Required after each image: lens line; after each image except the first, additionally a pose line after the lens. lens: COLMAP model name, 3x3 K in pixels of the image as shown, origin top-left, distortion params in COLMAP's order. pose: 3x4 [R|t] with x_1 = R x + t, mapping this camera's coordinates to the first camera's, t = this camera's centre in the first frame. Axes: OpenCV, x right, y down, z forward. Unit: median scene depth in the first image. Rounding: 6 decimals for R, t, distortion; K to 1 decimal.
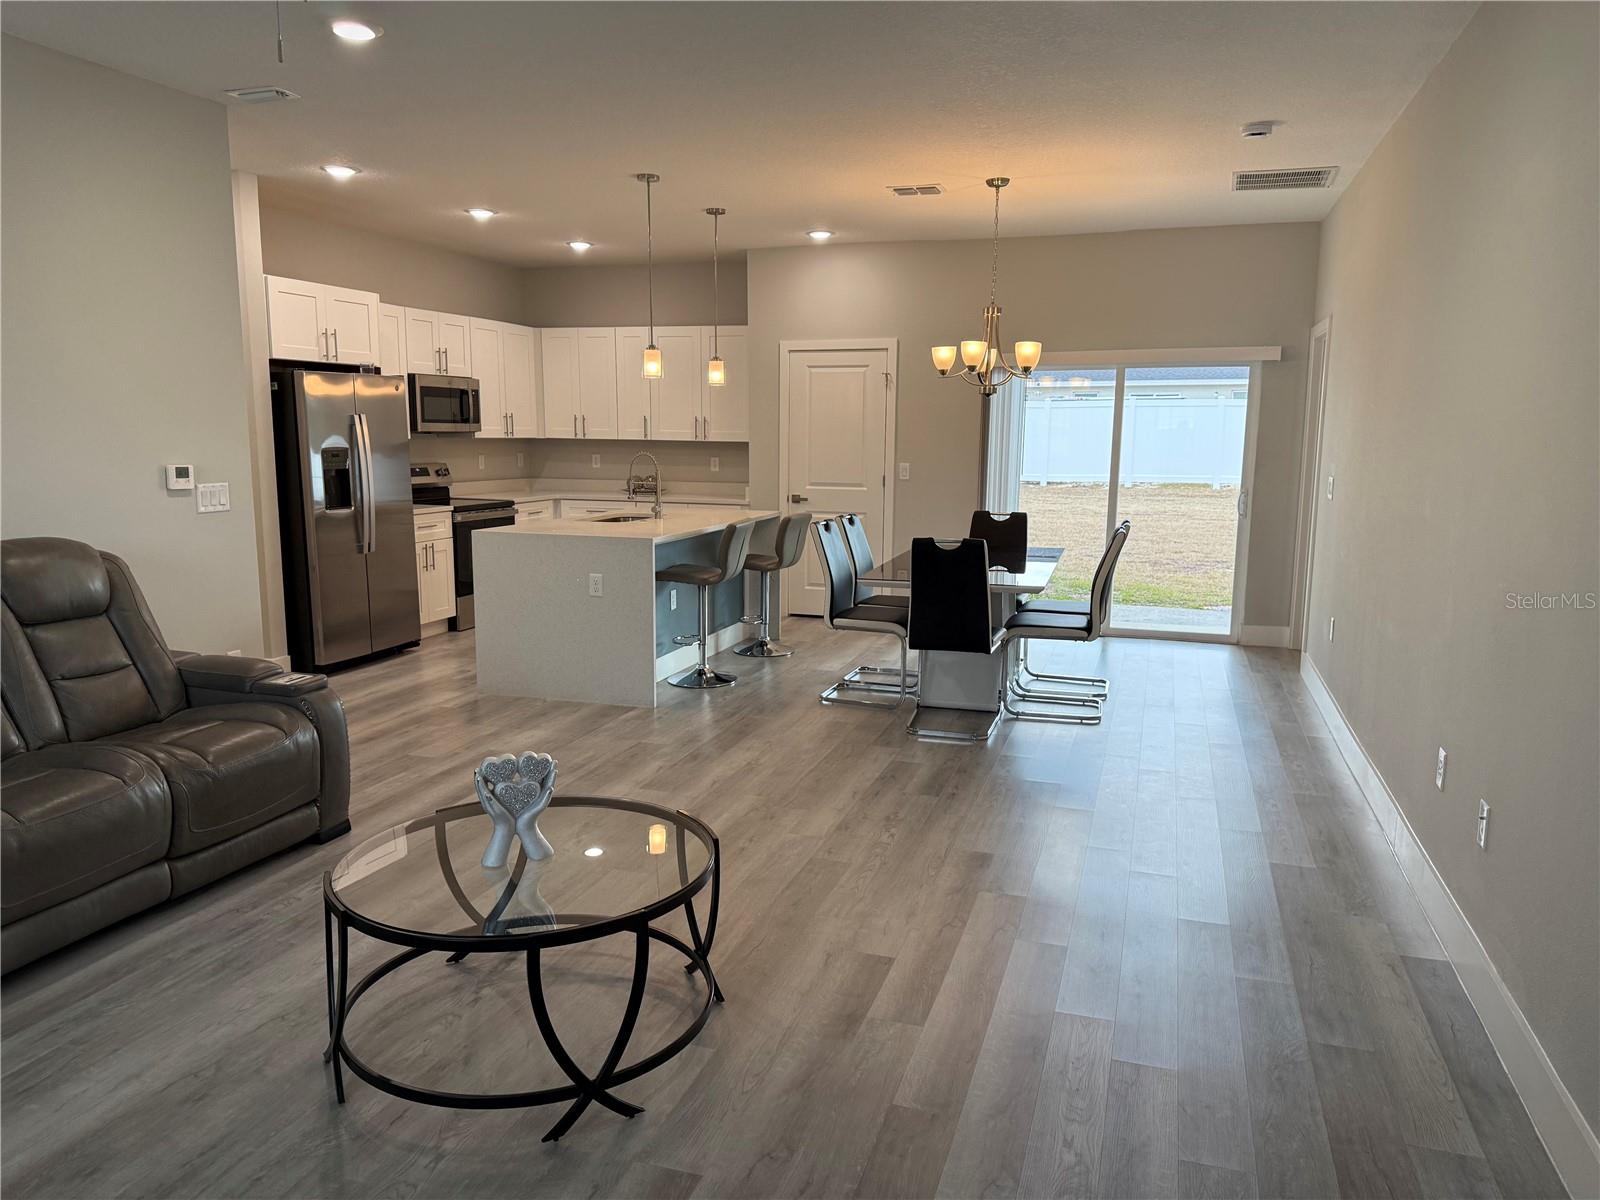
lens RADIAL K [[1114.5, 0, 795.8], [0, 1114.5, 600.0], [0, 0, 1]] dist [0.012495, -0.000173]
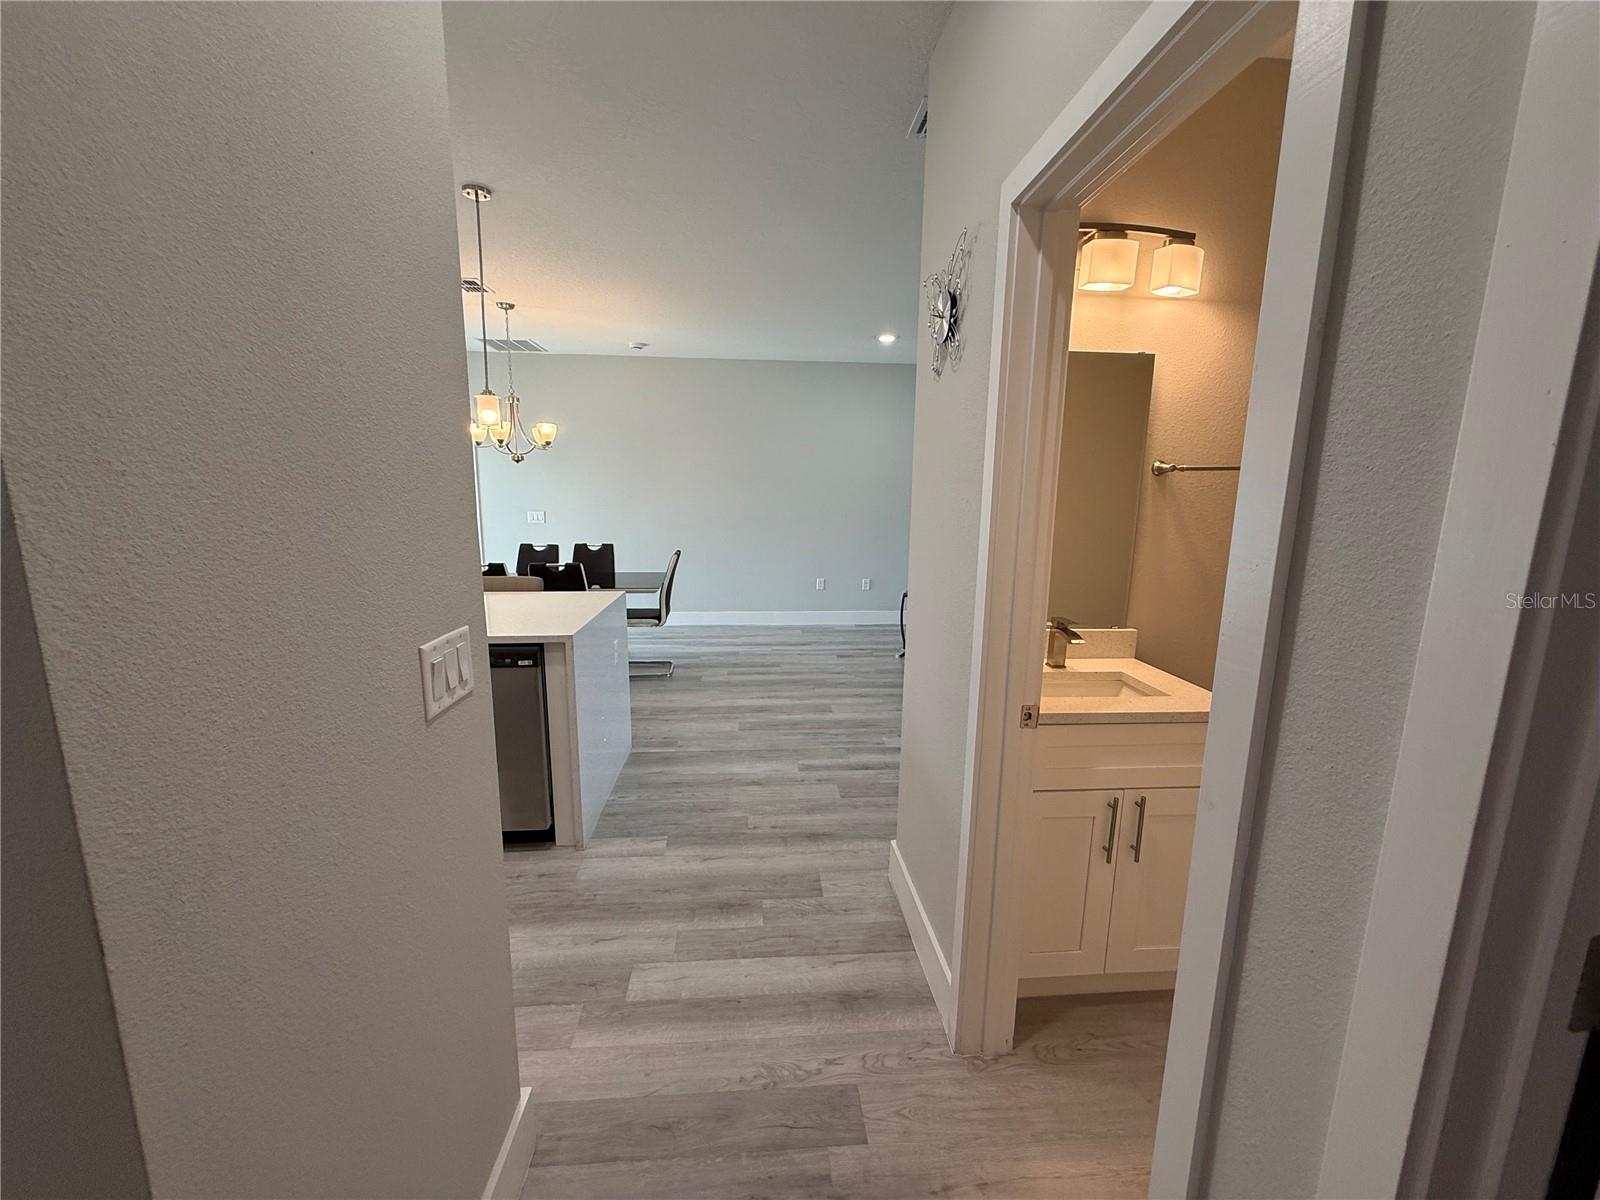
lens RADIAL K [[643.2, 0, 794.7], [0, 643.2, 610.2], [0, 0, 1]] dist [0.000097, -0.000033]
pose [[-0.377542, -0.181275, 0.908076, -0.667517], [0.128105, 0.960997, 0.245101, -0.151420], [-0.917089, 0.208865, -0.339594, 0.934374]]
